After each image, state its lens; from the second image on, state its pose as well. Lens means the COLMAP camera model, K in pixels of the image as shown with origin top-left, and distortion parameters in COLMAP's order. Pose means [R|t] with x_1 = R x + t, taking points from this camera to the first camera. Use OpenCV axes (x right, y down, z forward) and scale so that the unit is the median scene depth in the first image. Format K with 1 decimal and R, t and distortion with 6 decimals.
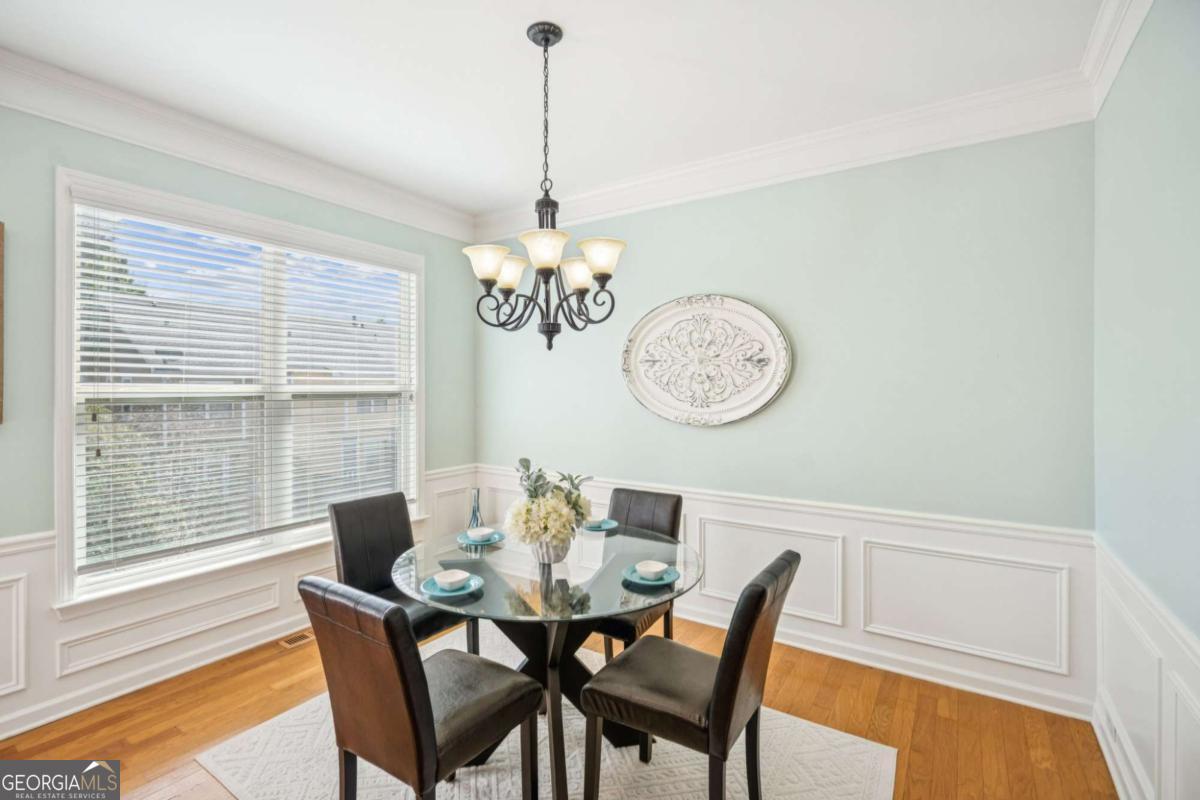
lens RADIAL K [[548.9, 0, 593.7], [0, 548.9, 388.0], [0, 0, 1]] dist [-0.001649, -0.000329]
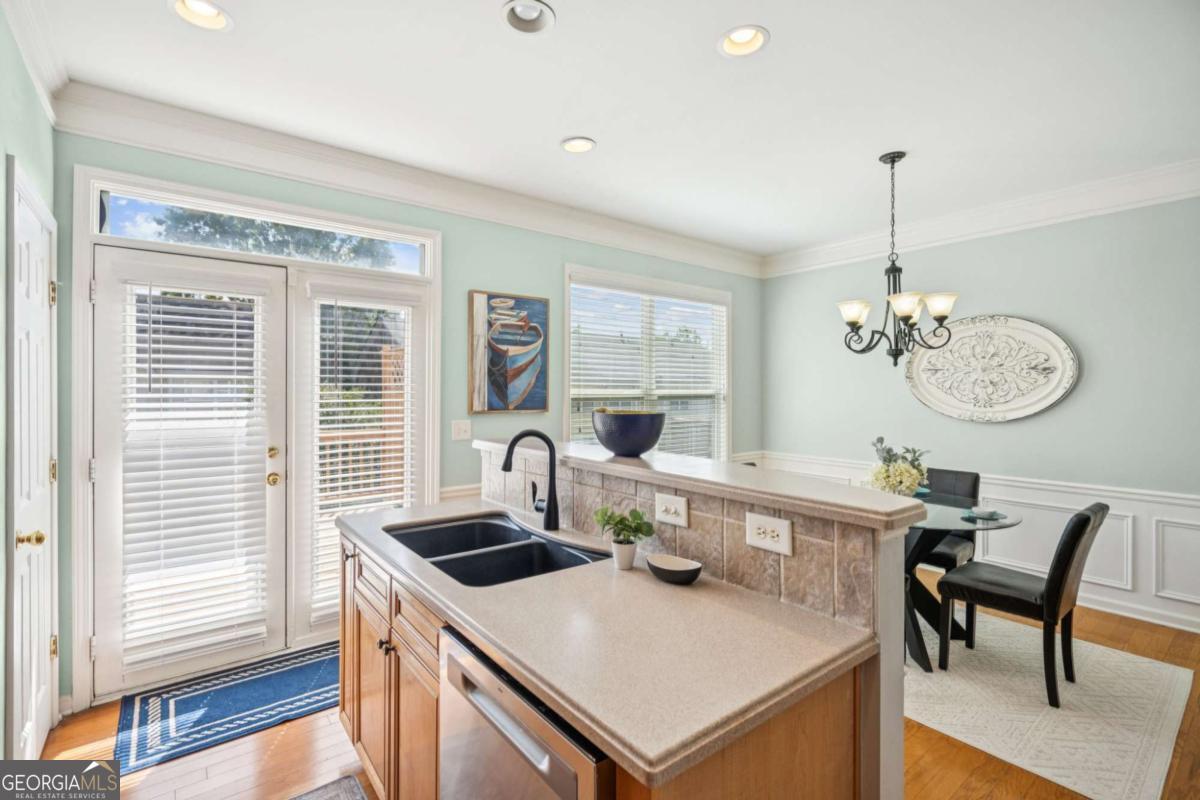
lens RADIAL K [[548.9, 0, 588.0], [0, 548.9, 391.3], [0, 0, 1]] dist [-0.001649, -0.000329]
pose [[0.949186, 0.000253, -0.314715, -0.271216], [-0.000474, 1.000000, -0.000623, 0.000637], [0.314715, 0.000741, 0.949186, -0.461832]]
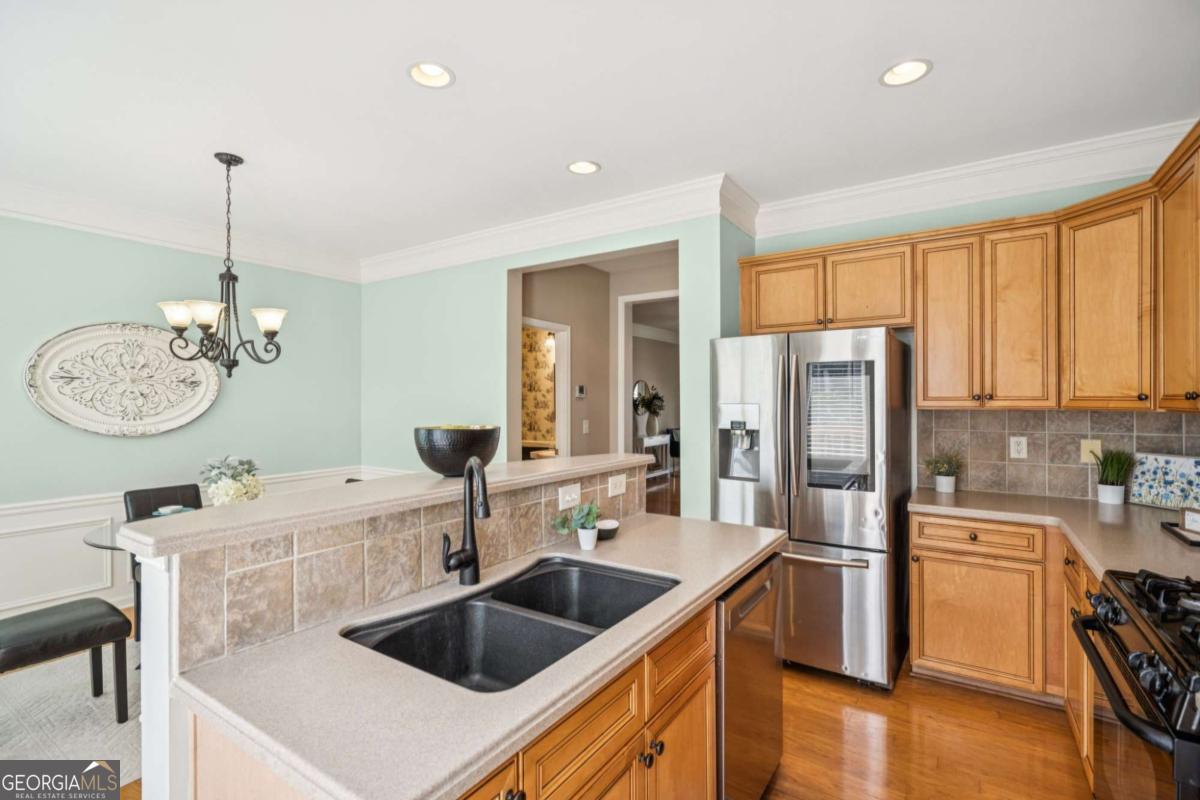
lens RADIAL K [[548.9, 0, 601.8], [0, 548.9, 400.2], [0, 0, 1]] dist [-0.001649, -0.000329]
pose [[-0.013244, -0.000946, 0.999912, -1.023689], [0.004820, 0.999988, 0.001010, -0.004029], [-0.999901, 0.004833, -0.013239, 0.027736]]
